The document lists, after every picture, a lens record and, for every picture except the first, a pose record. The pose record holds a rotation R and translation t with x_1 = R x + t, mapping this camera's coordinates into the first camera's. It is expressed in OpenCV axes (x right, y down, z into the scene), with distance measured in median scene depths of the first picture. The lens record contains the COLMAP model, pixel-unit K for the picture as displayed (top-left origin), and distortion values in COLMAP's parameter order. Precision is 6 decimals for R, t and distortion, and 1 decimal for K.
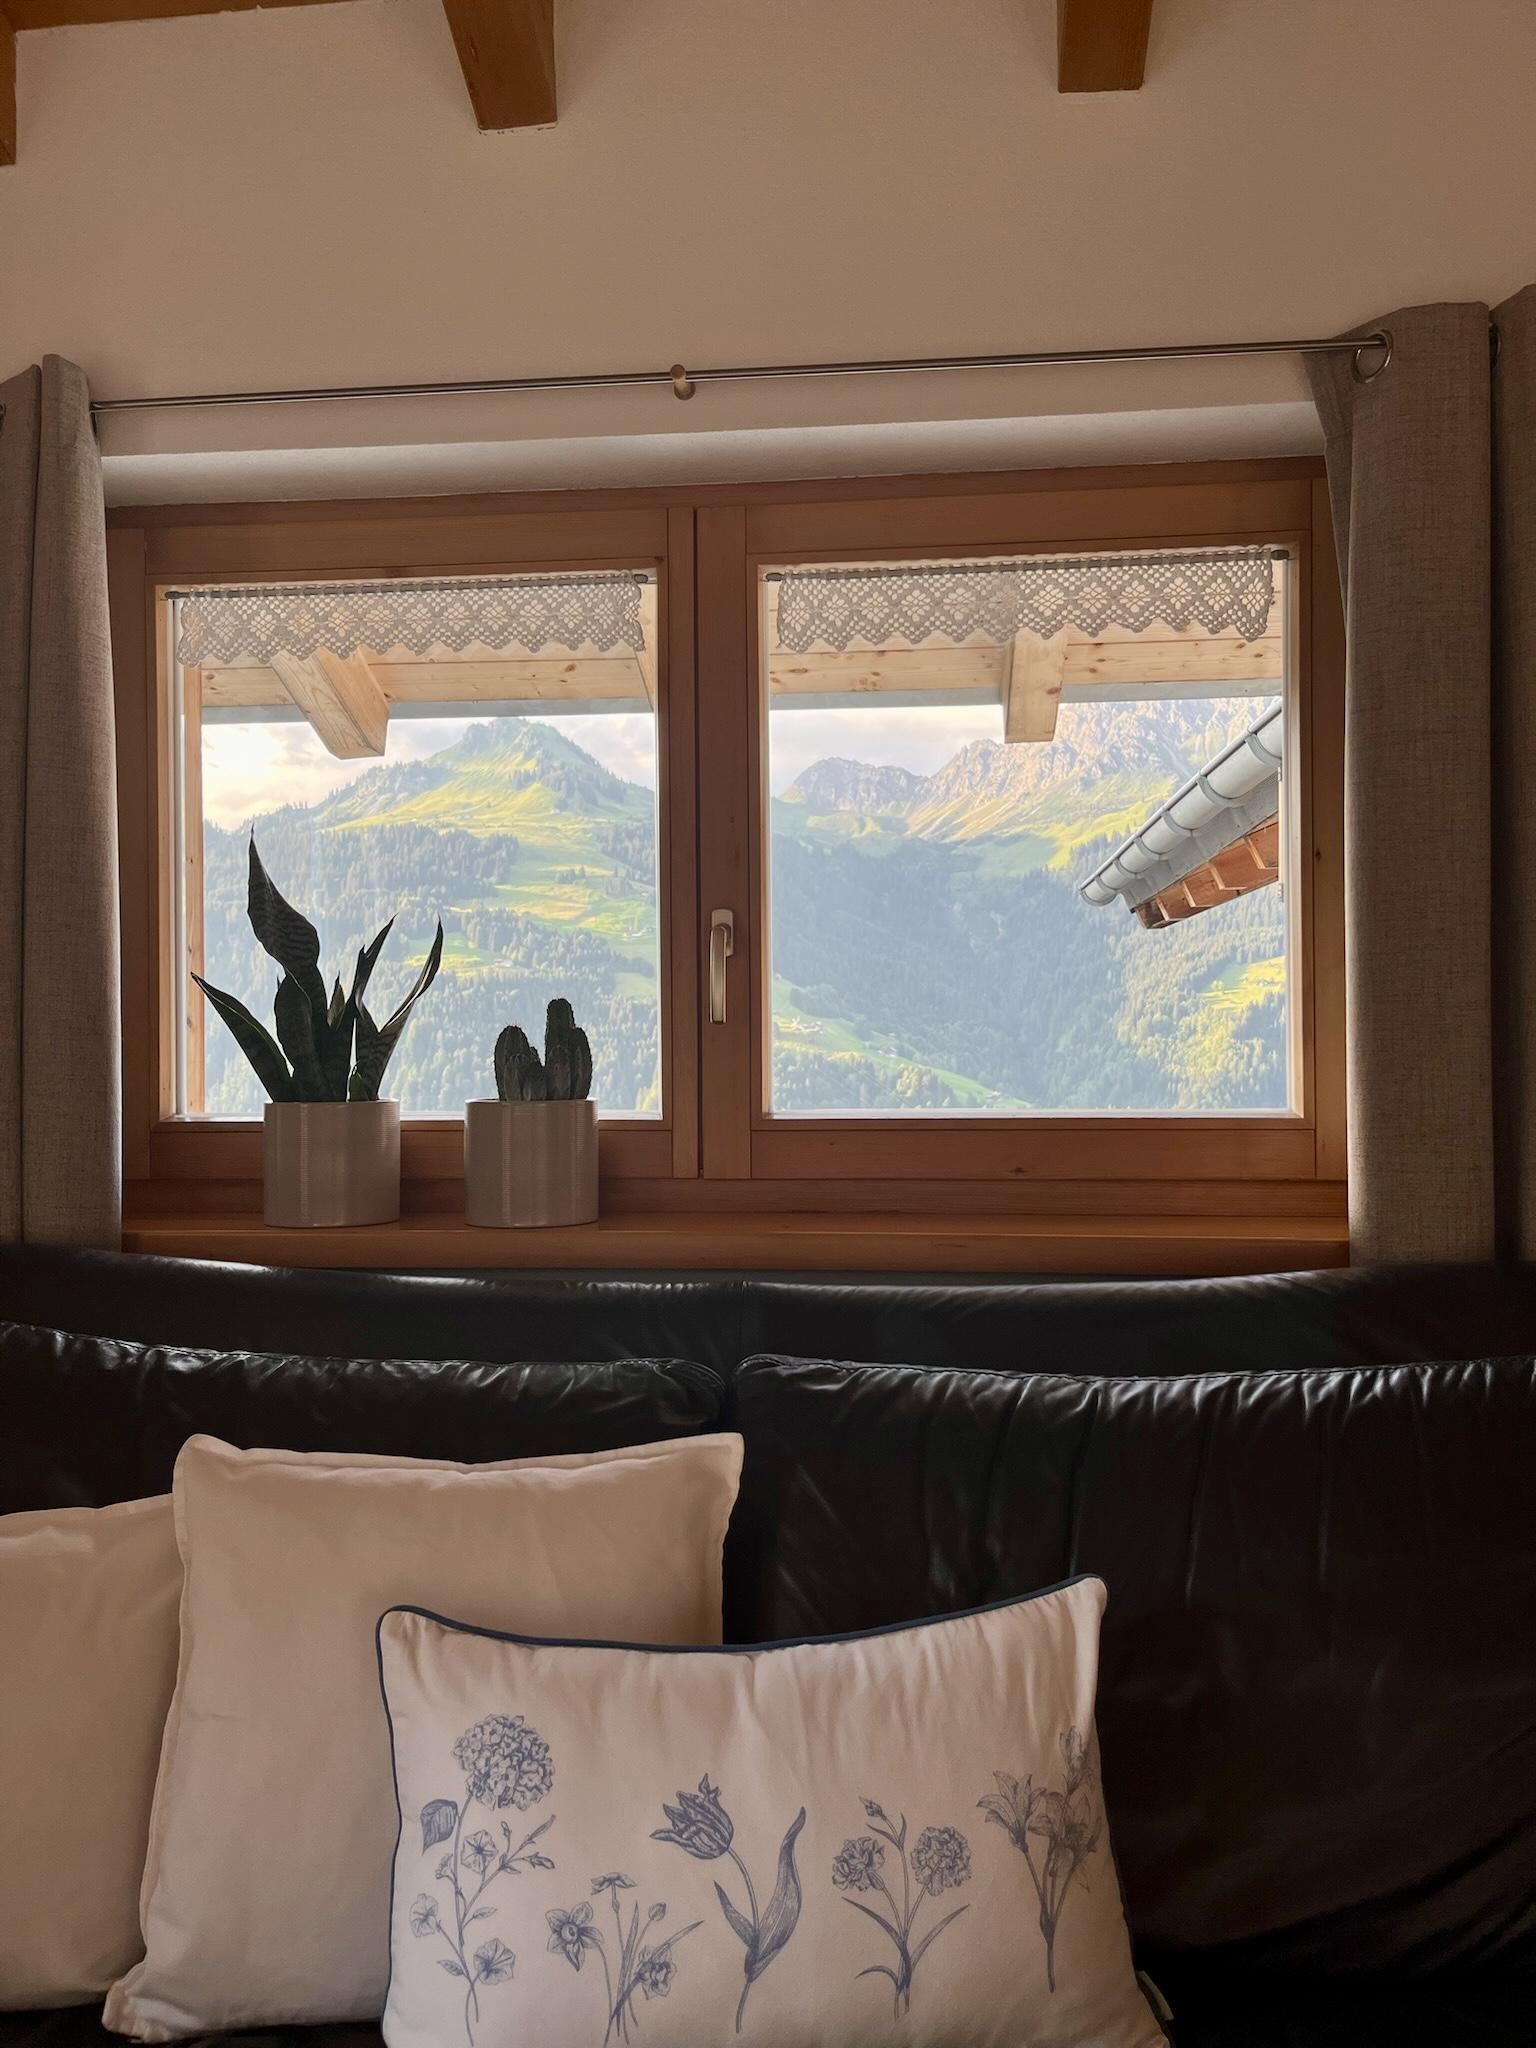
lens RADIAL K [[1554.9, 0, 769.0], [0, 1554.9, 1042.9], [0, 0, 1]] dist [0.070743, -0.105133]
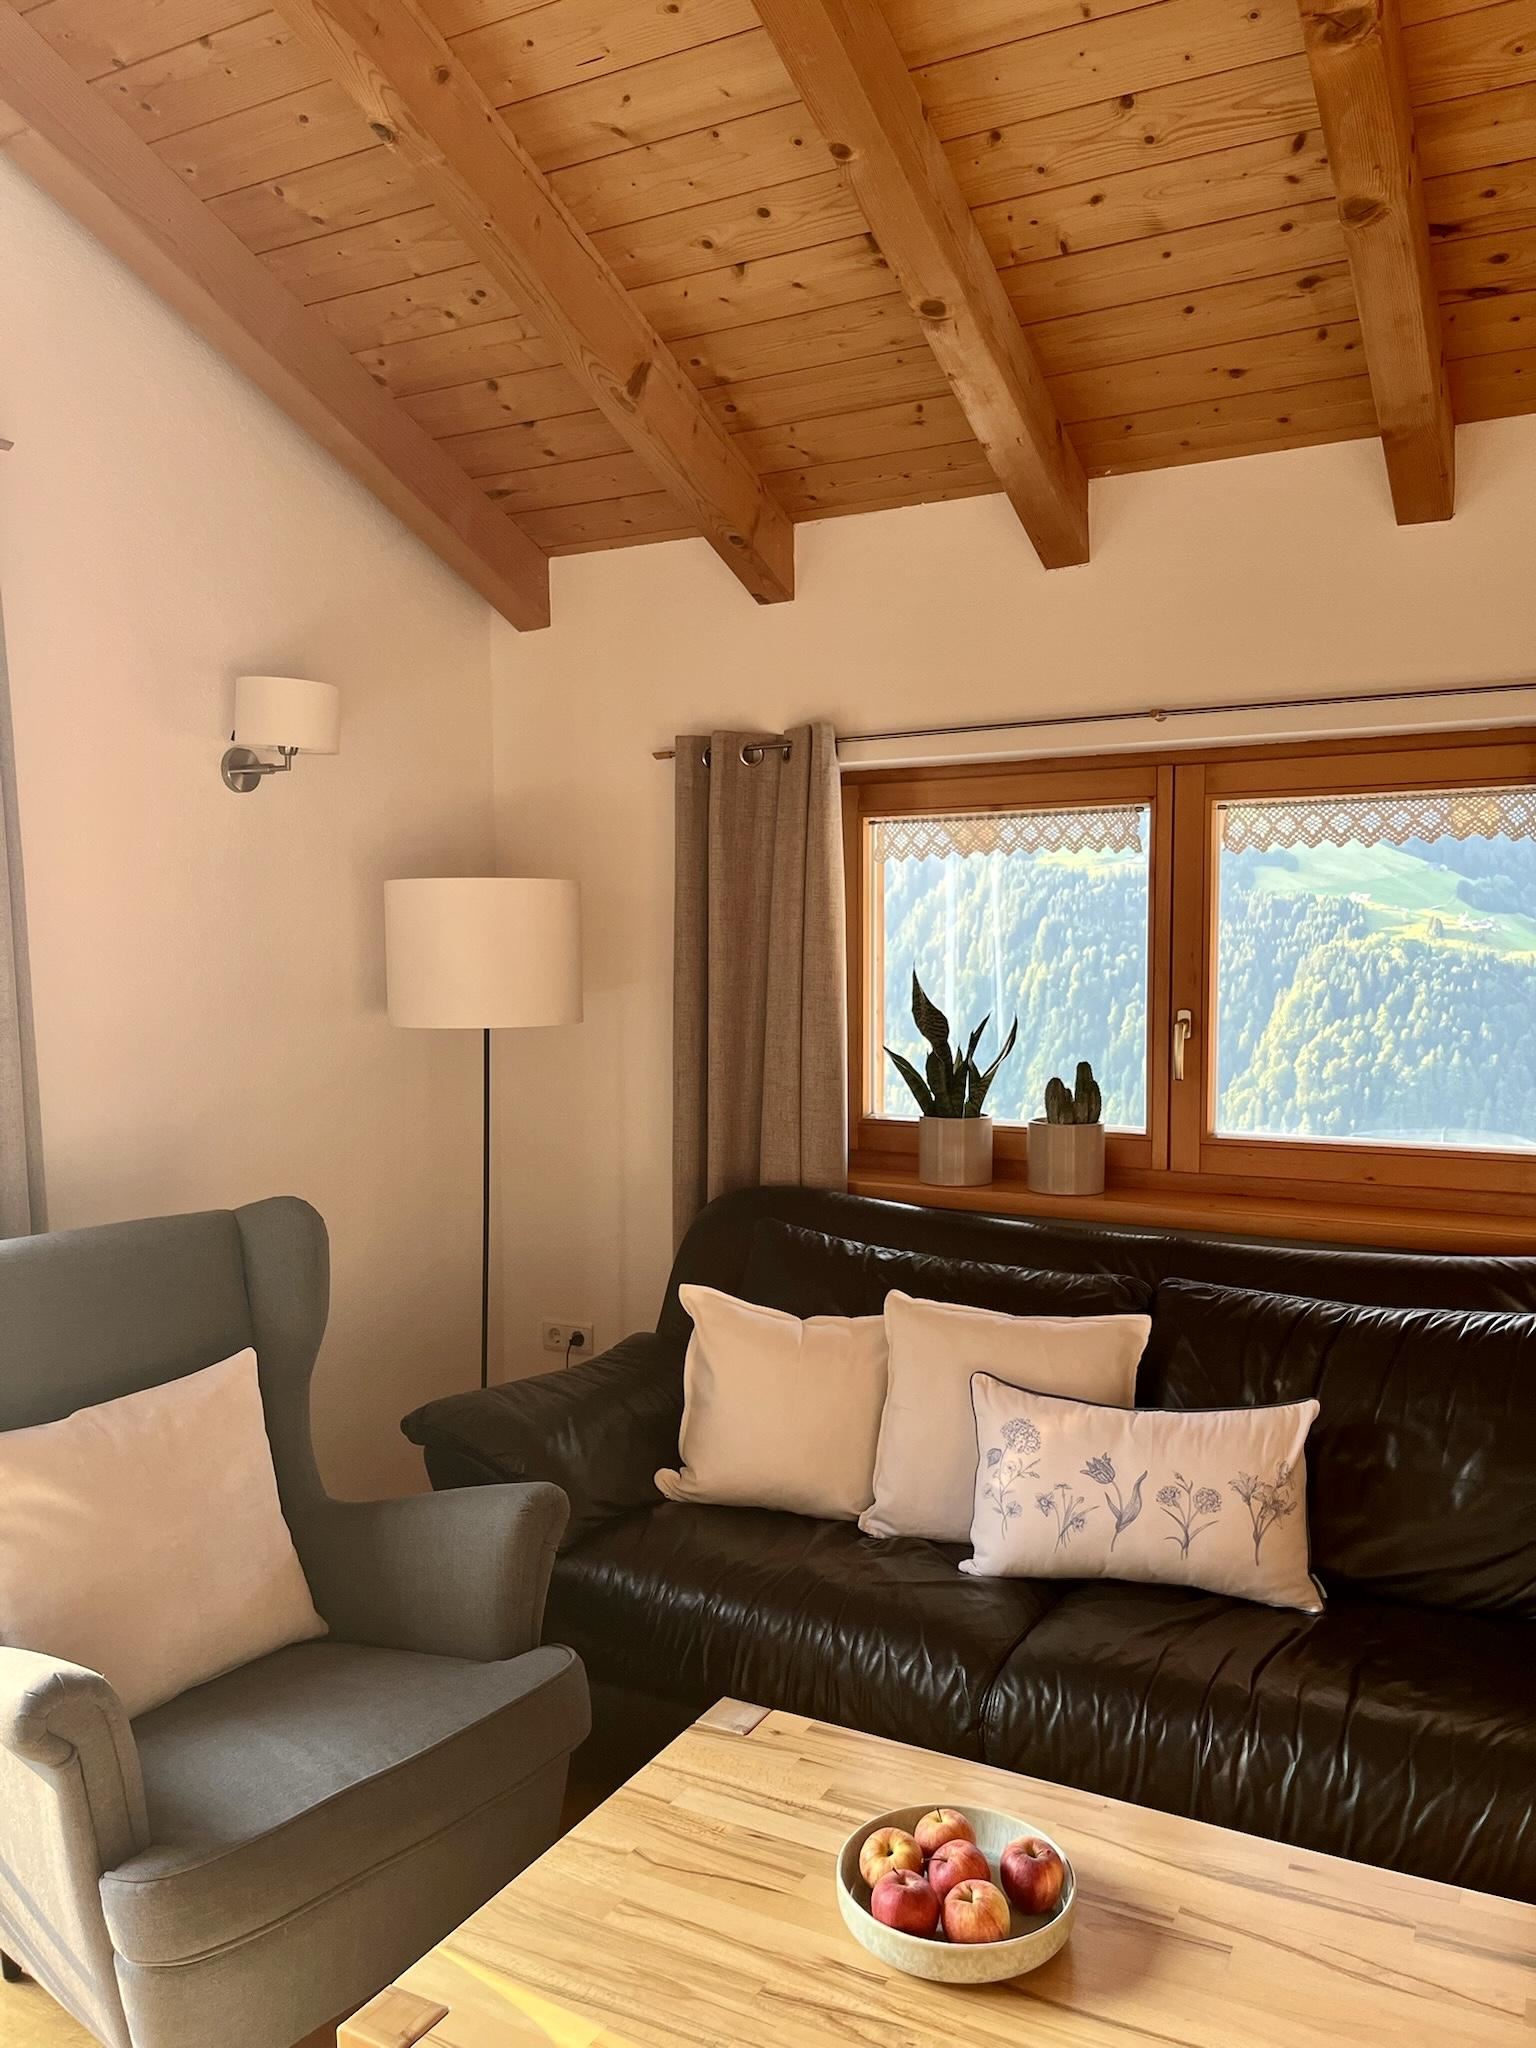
lens RADIAL K [[1554.9, 0, 769.0], [0, 1554.9, 1042.9], [0, 0, 1]] dist [0.070743, -0.105133]
pose [[0.921823, 0.027550, -0.386632, 0.225450], [-0.002255, 0.997835, 0.065728, -0.173855], [0.387605, -0.059718, 0.919889, -0.768677]]
